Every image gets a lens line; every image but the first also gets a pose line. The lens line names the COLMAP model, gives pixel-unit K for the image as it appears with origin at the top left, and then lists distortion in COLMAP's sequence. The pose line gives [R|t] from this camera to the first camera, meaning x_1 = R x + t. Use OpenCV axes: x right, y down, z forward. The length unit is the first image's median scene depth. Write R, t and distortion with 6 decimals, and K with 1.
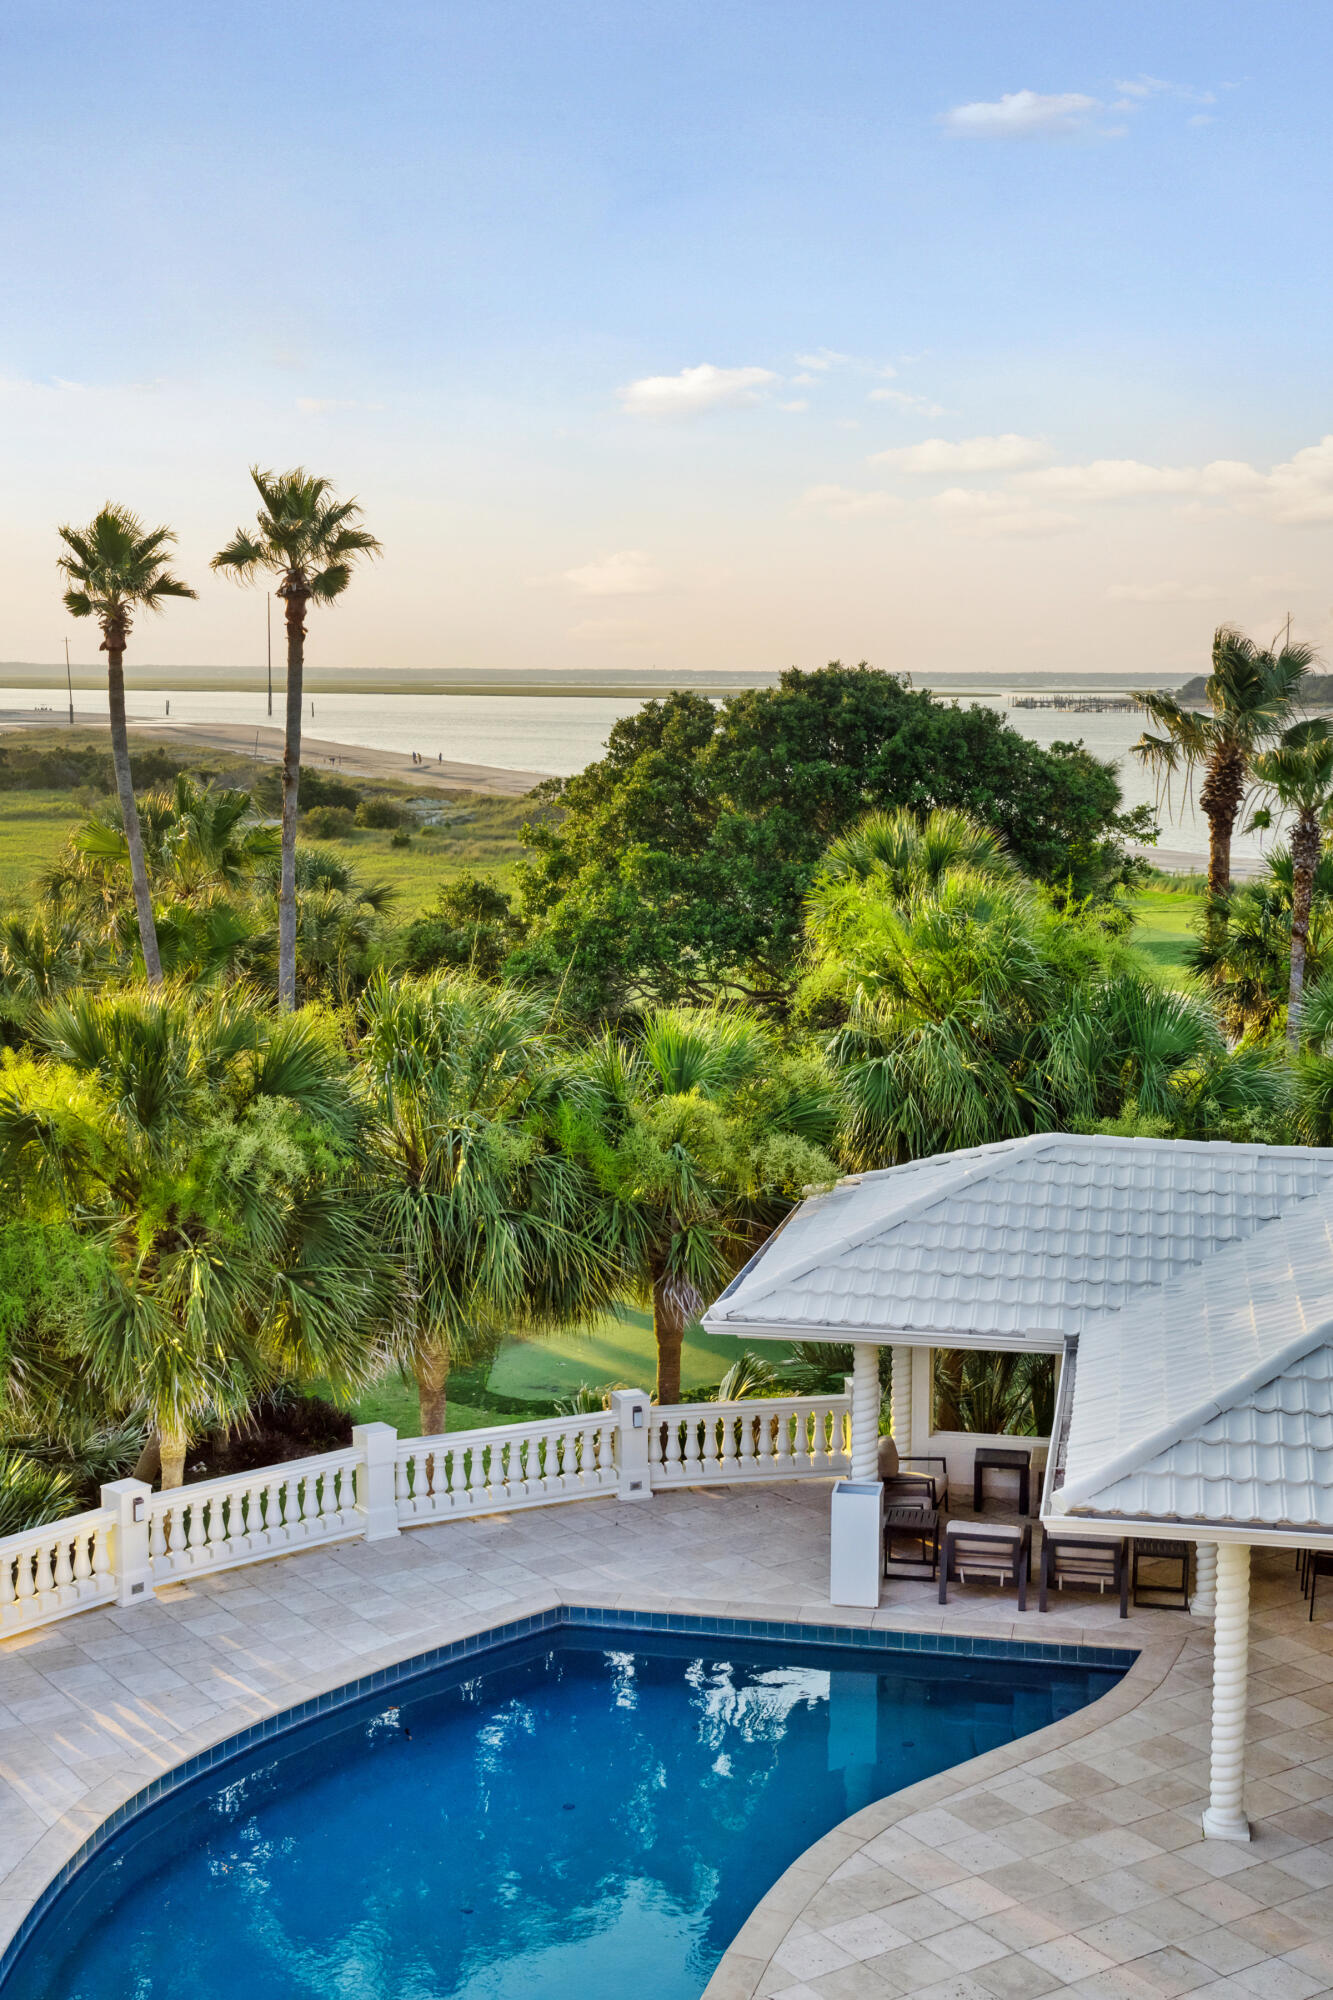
lens RADIAL K [[2409.5, 0, 667.7], [0, 2409.5, 999.9], [0, 0, 1]] dist [-0.018094, 0.000000]
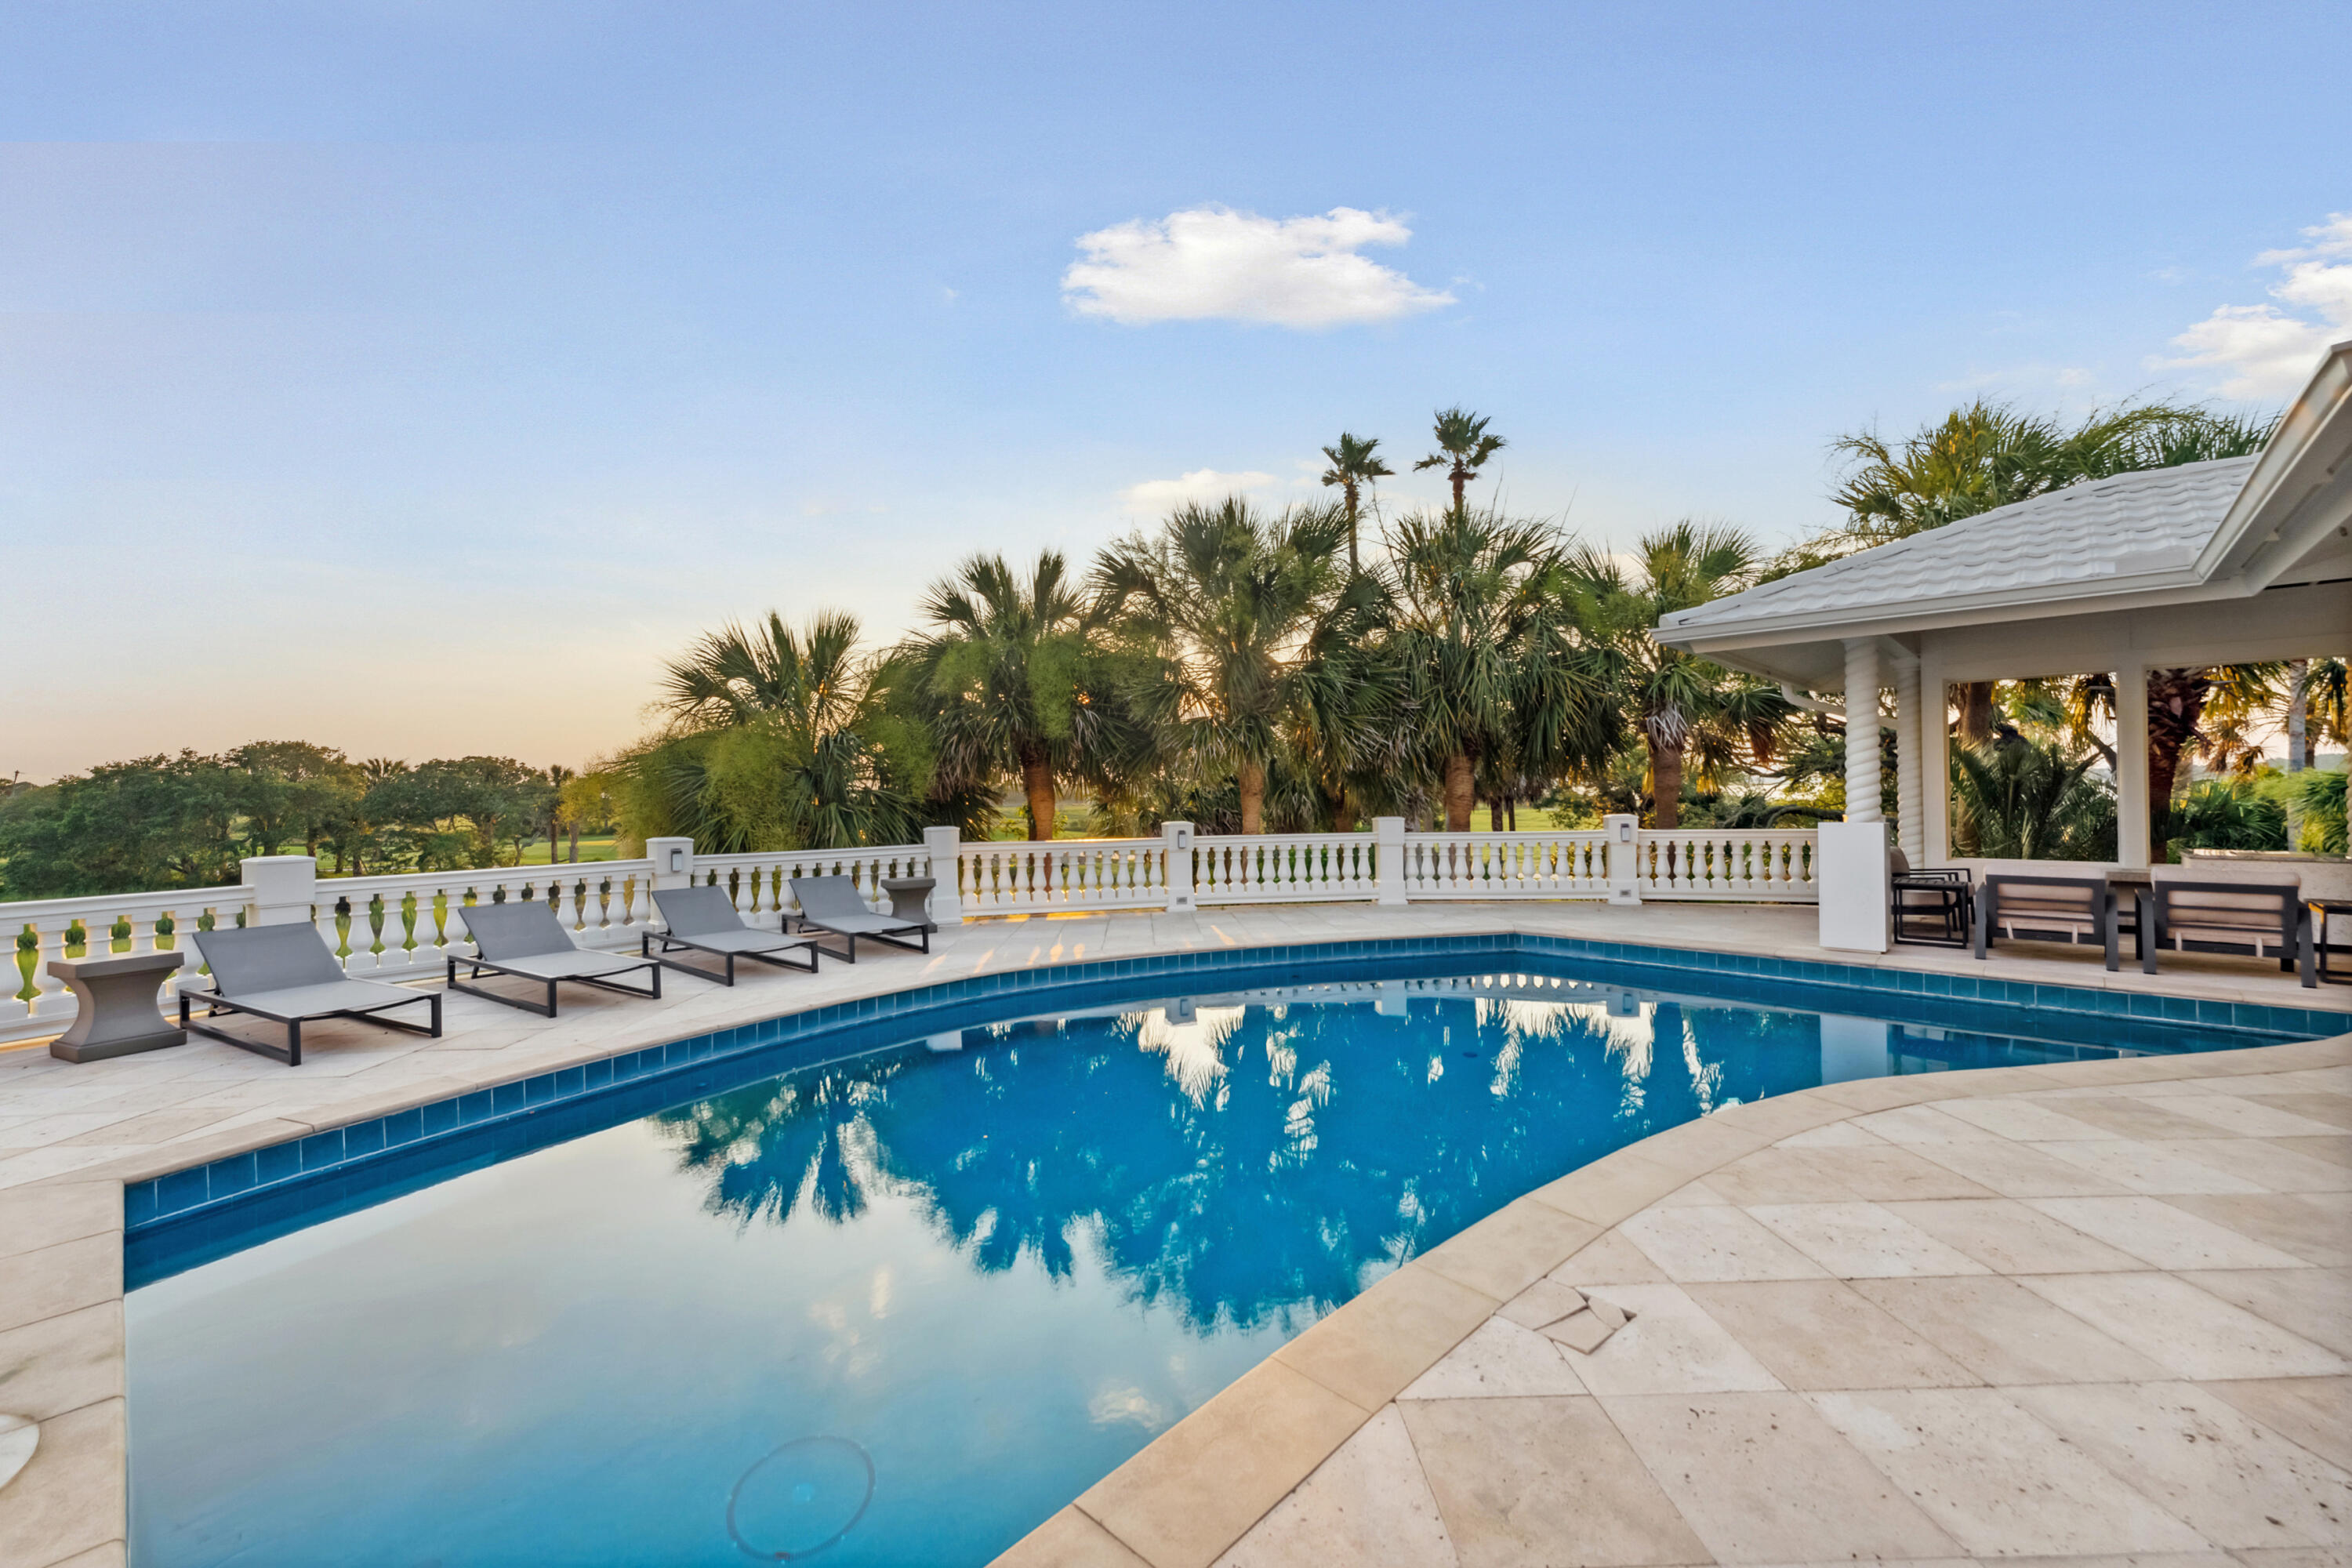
lens RADIAL K [[938.2, 0, 1171.9], [0, 938.2, 778.4], [0, 0, 1]] dist [0.001669, 0.000242]
pose [[0.845833, -0.021192, -0.533027, 0.050168], [-0.052337, 0.991093, -0.122455, 0.240338], [0.530874, 0.131474, 0.837190, 0.556416]]
